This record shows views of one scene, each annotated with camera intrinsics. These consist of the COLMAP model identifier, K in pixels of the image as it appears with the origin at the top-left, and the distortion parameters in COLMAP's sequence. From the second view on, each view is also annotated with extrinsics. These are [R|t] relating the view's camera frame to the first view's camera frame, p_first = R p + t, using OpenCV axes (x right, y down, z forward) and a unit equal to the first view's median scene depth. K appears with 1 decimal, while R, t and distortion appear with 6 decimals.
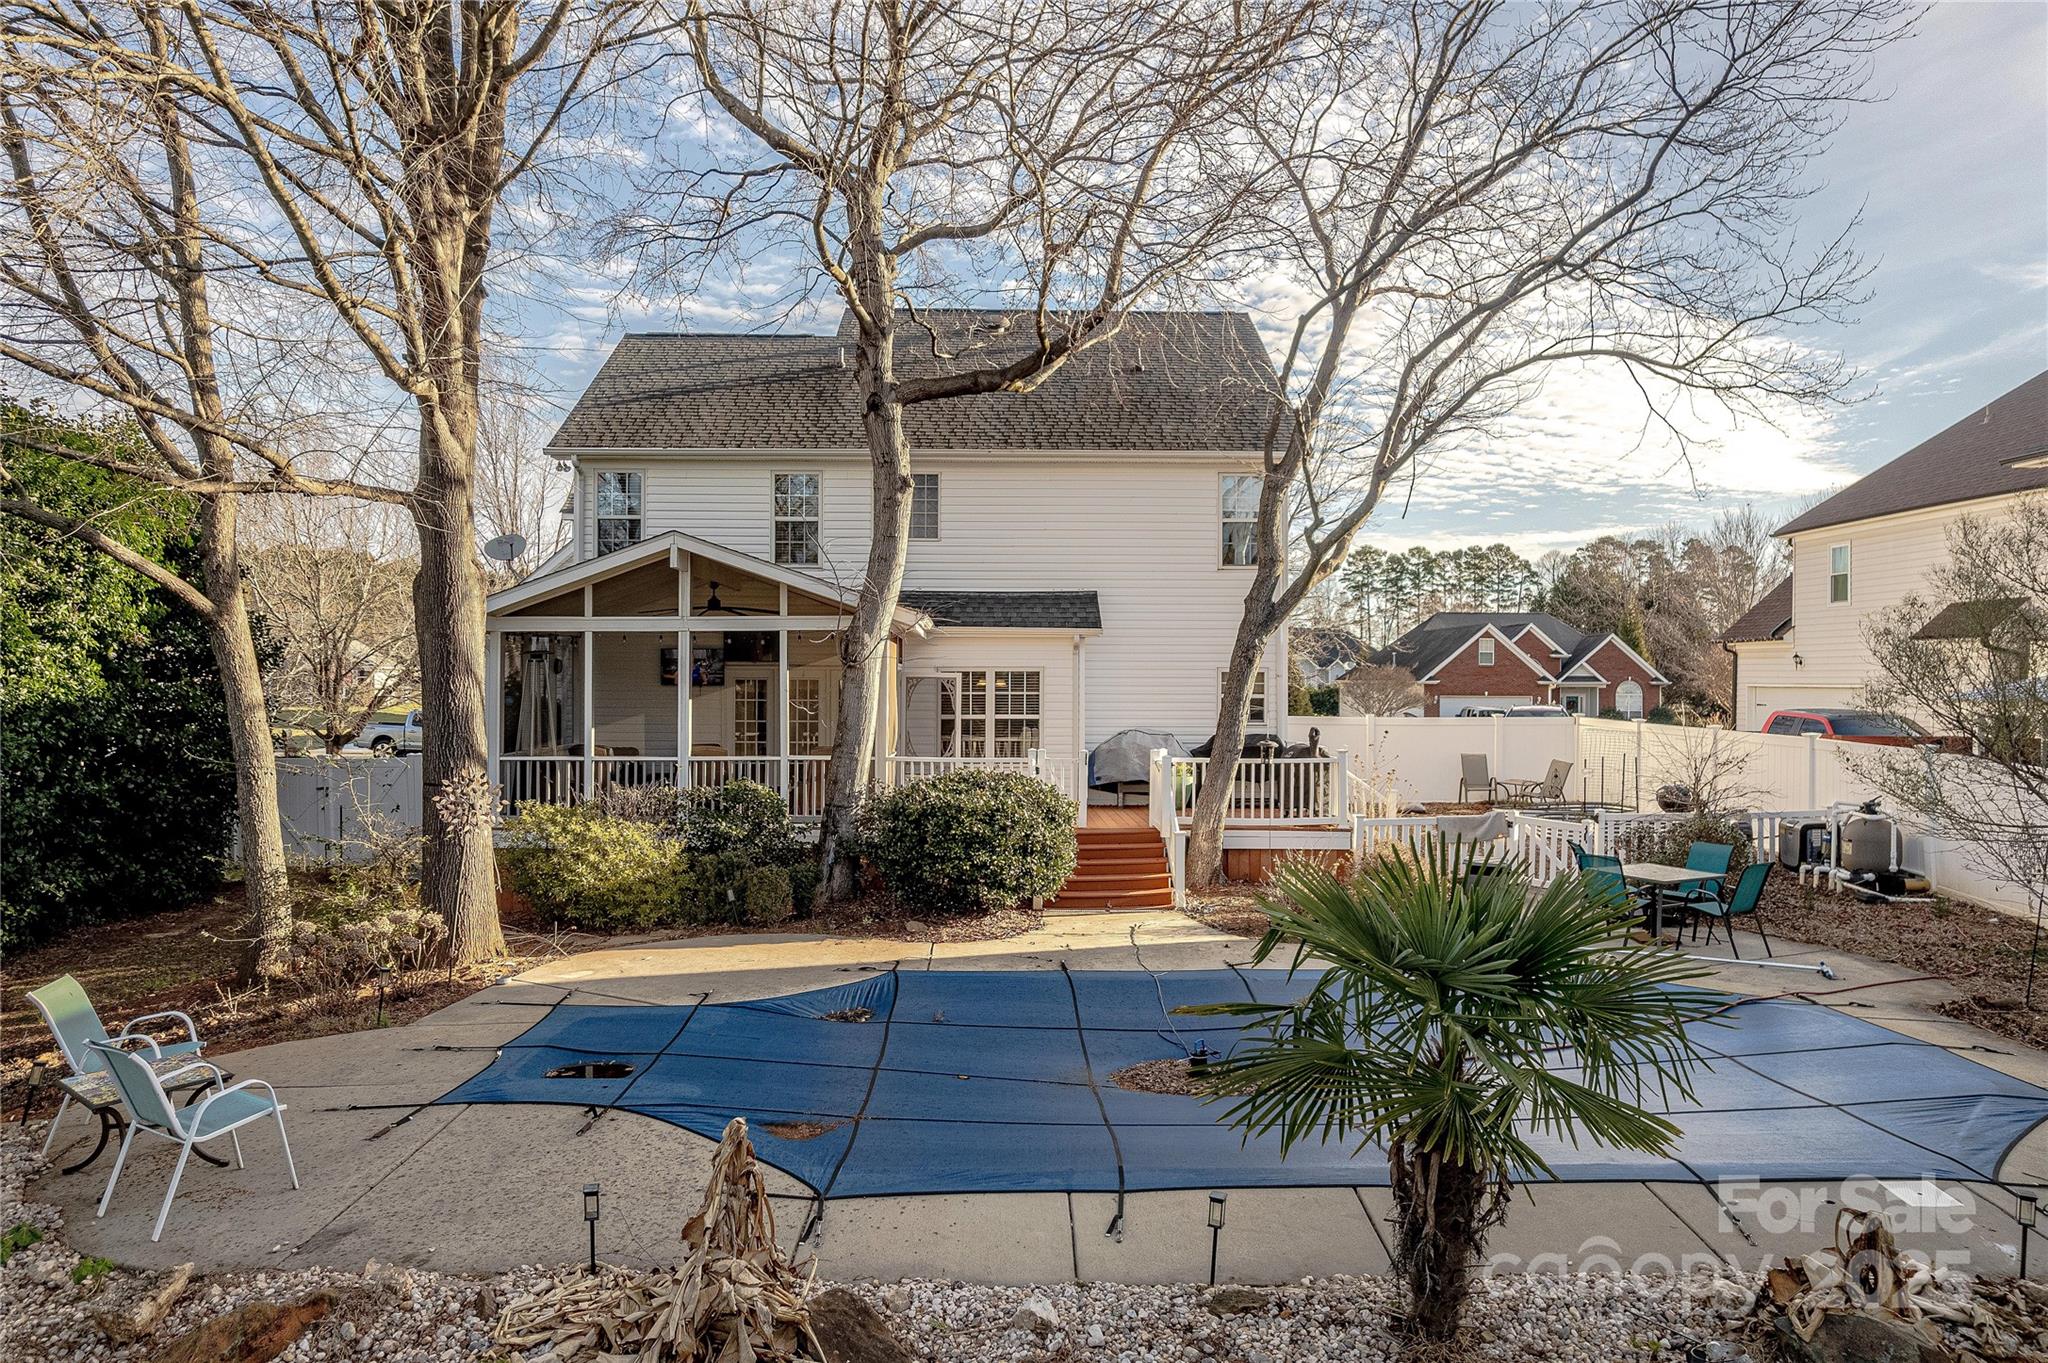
lens RADIAL K [[1335.6, 0, 1028.4], [0, 1335.6, 686.2], [0, 0, 1]] dist [0.000425, 0.000389]
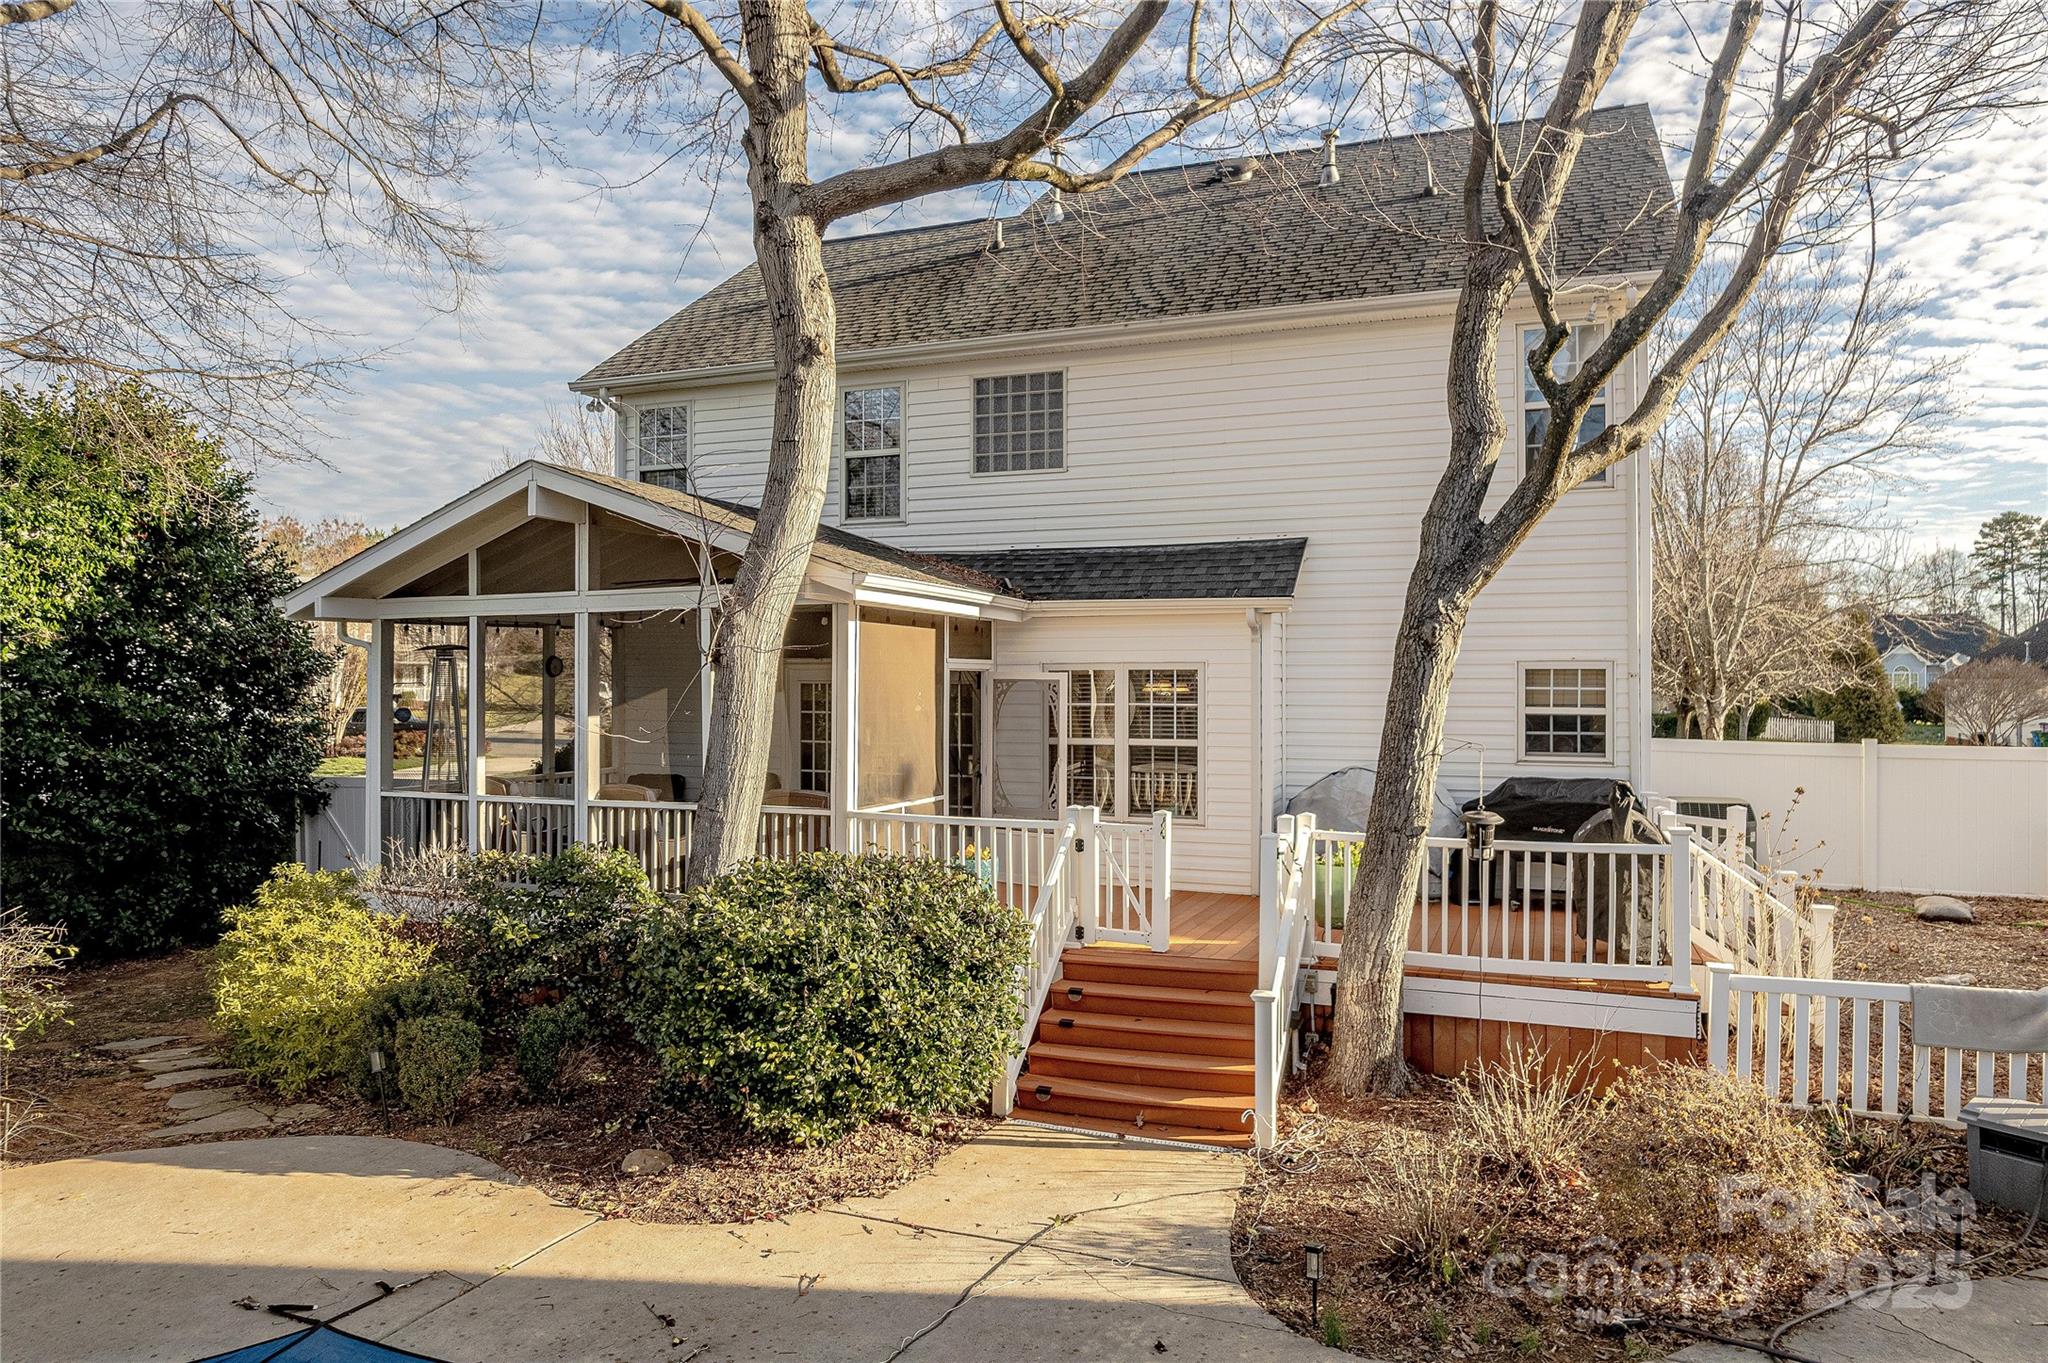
lens RADIAL K [[1329.8, 0, 1028.8], [0, 1329.8, 674.5], [0, 0, 1]] dist [-0.031087, 0.001418]
pose [[0.918956, -0.004996, -0.394329, 0.209625], [0.001234, 0.999951, -0.009794, -0.003622], [0.394359, 0.008514, 0.918917, 0.475796]]
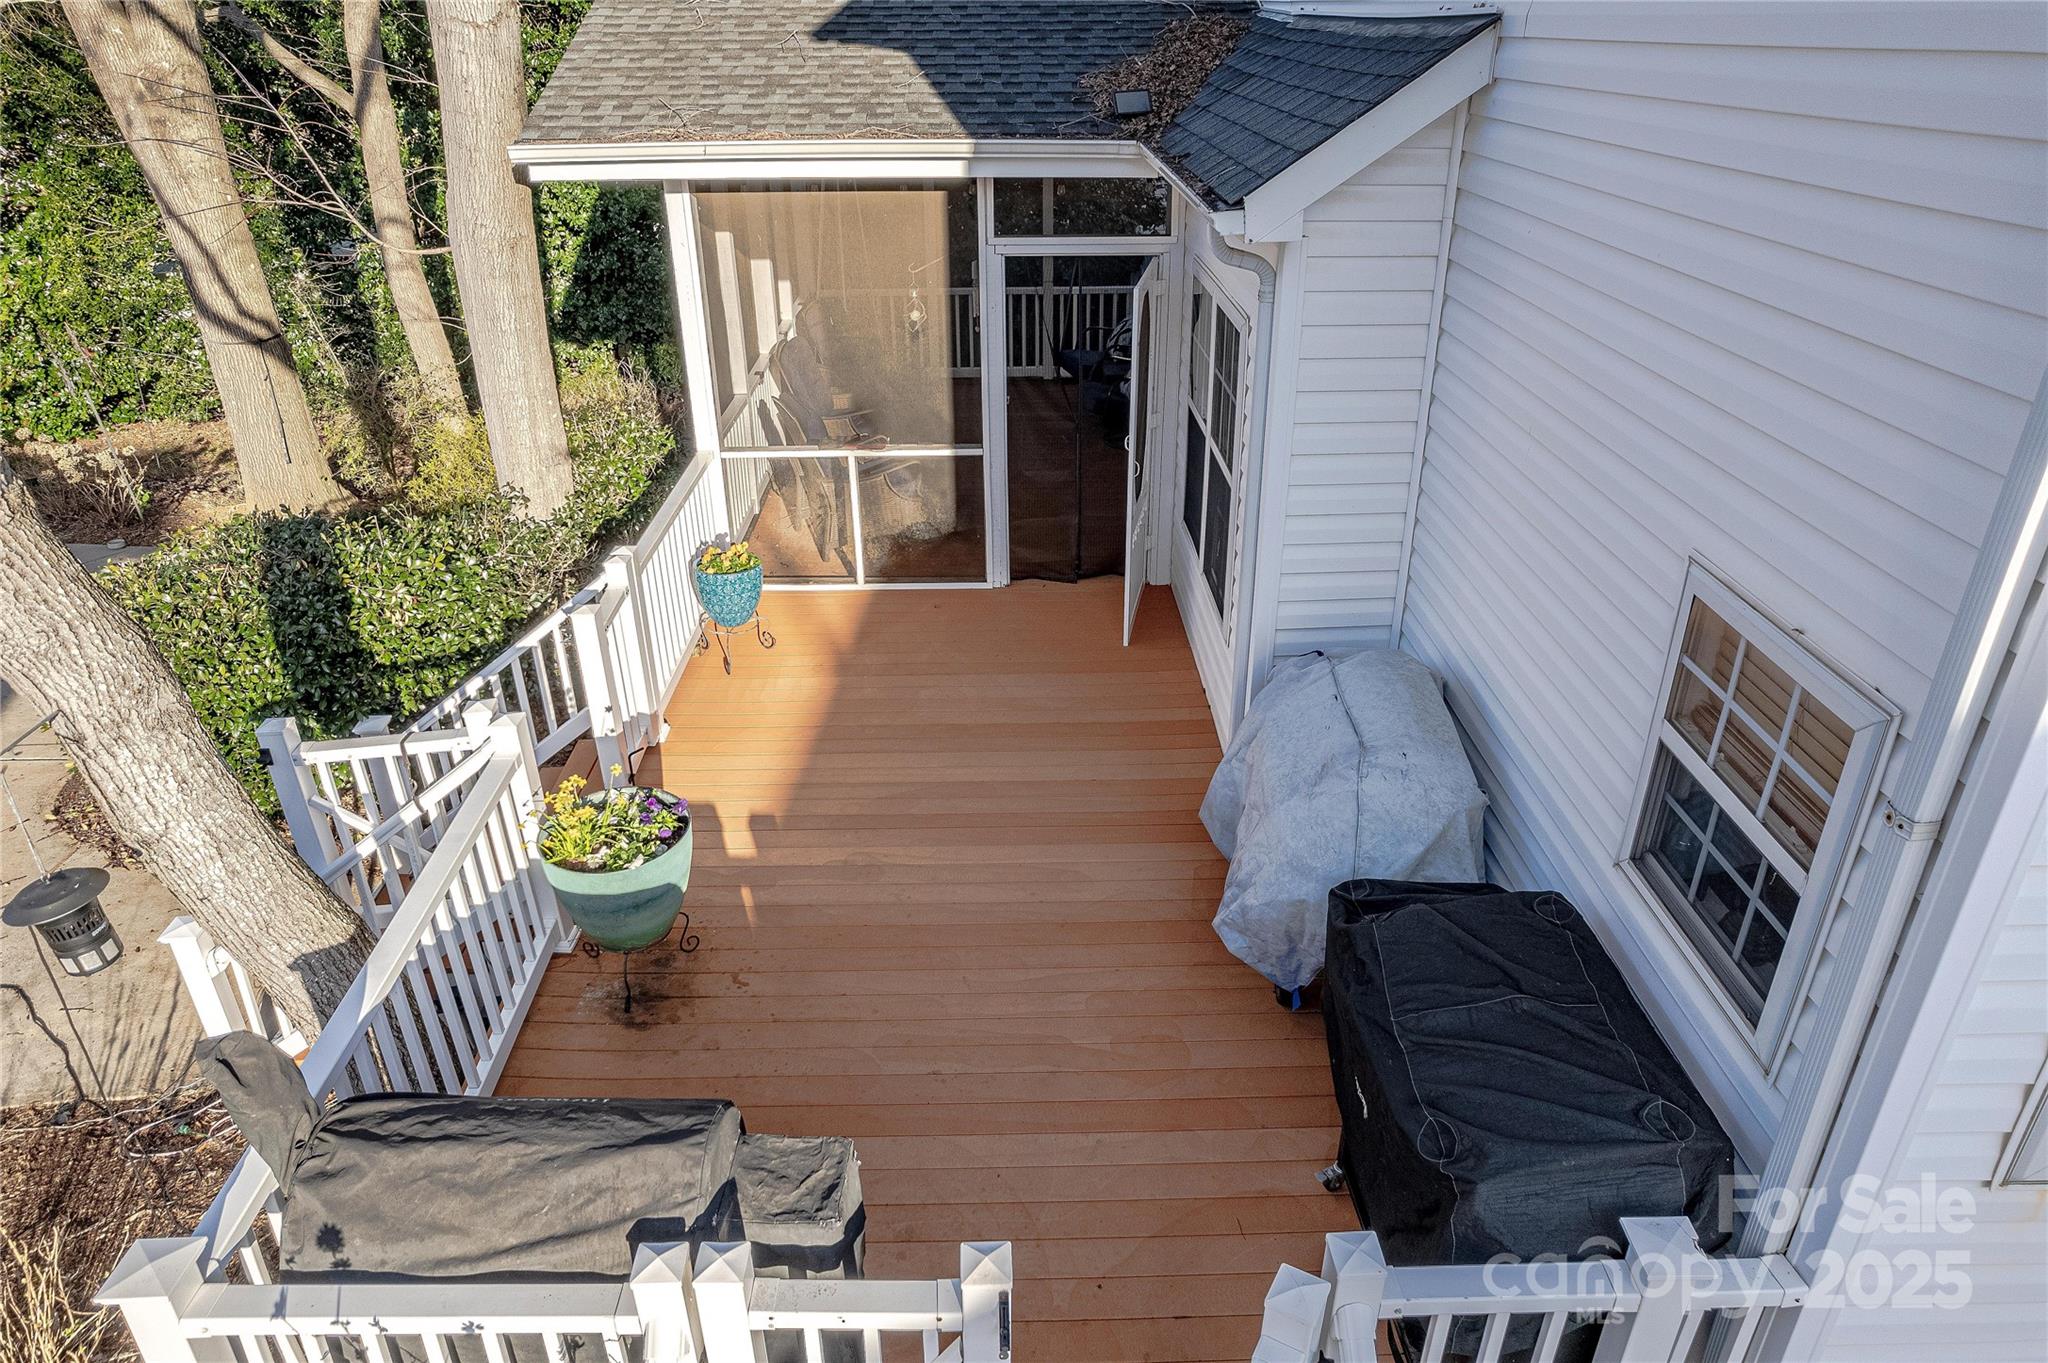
lens RADIAL K [[1329.8, 0, 1028.8], [0, 1329.8, 674.5], [0, 0, 1]] dist [-0.031087, 0.001418]
pose [[-0.024234, 0.445561, -0.894924, 0.349583], [-0.004416, 0.895130, 0.445783, -0.085601], [0.999697, 0.014755, -0.019725, 1.124693]]
